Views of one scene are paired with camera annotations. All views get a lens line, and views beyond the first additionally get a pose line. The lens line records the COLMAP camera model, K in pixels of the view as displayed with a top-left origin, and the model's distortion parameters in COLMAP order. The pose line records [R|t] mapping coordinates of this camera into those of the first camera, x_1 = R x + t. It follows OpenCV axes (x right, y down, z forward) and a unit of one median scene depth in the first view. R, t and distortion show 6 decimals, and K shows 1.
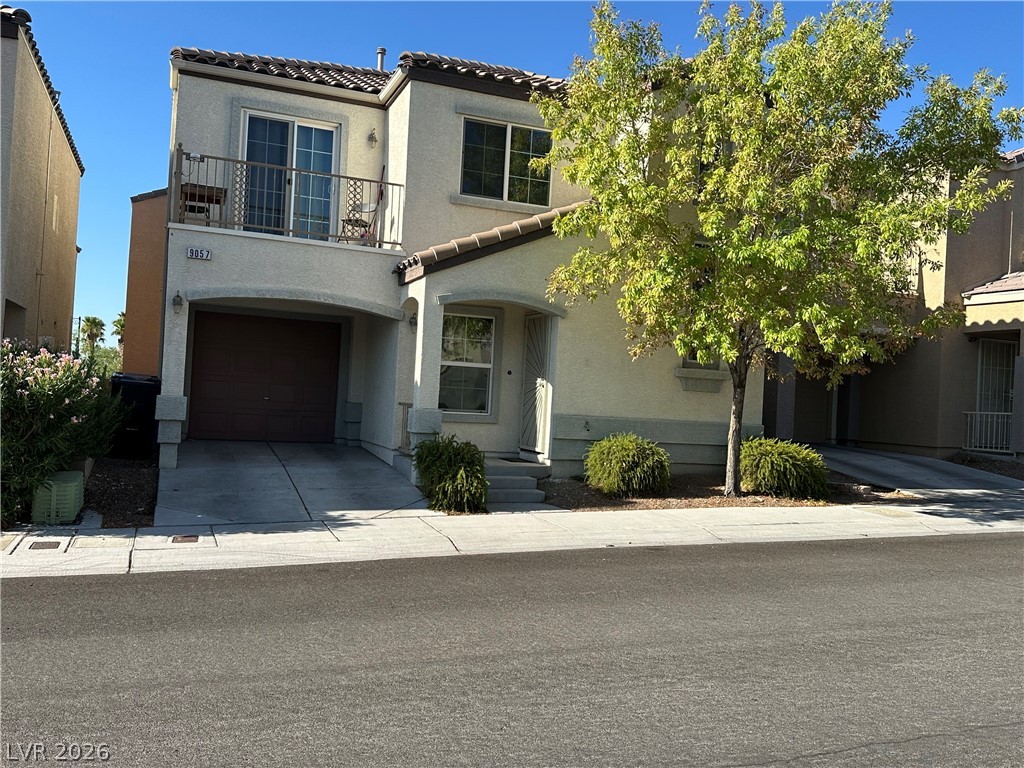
lens RADIAL K [[881.0, 0, 500.3], [0, 881.0, 382.4], [0, 0, 1]] dist [0.061058, -0.082552]
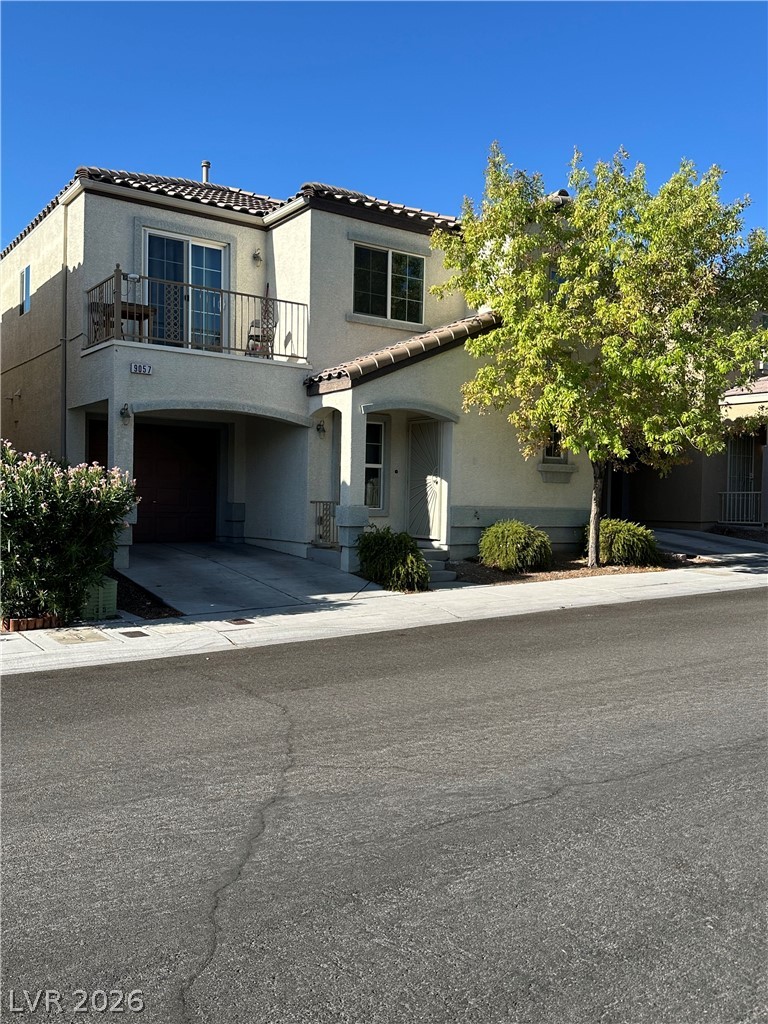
lens RADIAL K [[881.0, 0, 376.0], [0, 881.0, 518.2], [0, 0, 1]] dist [0.061058, -0.082552]
pose [[0.972770, -0.039665, 0.228351, -0.308799], [0.028710, 0.998281, 0.051099, -0.010580], [-0.229986, -0.043152, 0.972237, -0.117480]]
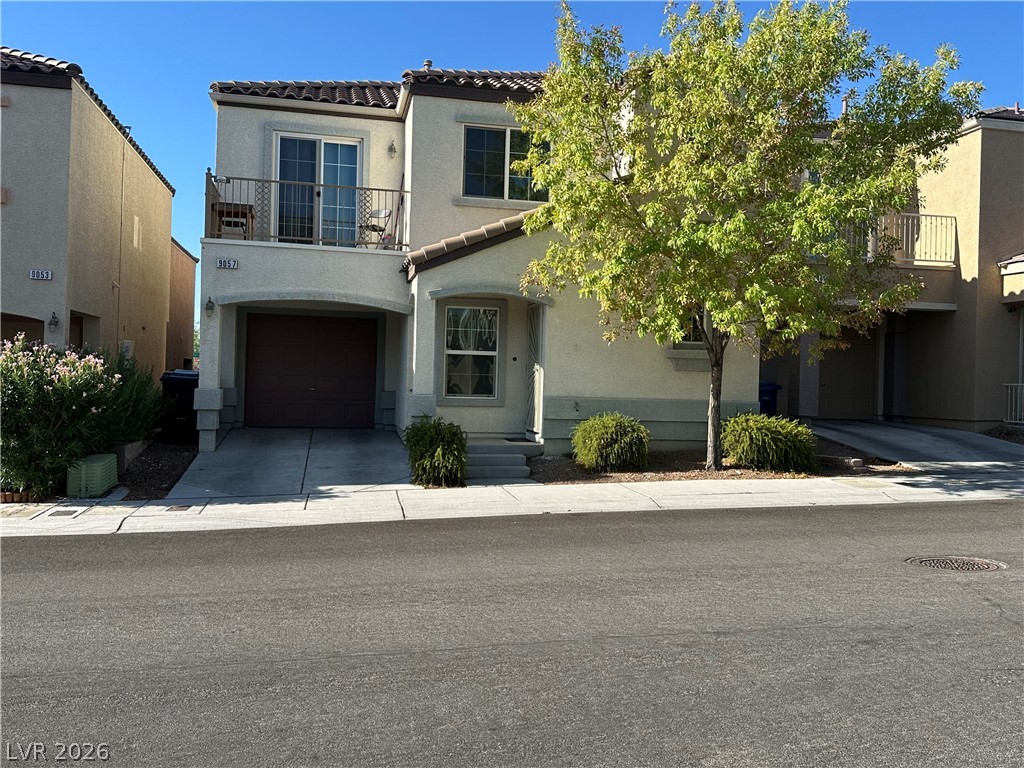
lens RADIAL K [[881.0, 0, 513.1], [0, 881.0, 373.8], [0, 0, 1]] dist [0.061058, -0.082552]
pose [[0.987673, -0.029484, -0.153731, 0.192119], [0.029981, 0.999550, 0.000914, 0.006592], [0.153635, -0.005512, 0.988112, -0.070994]]
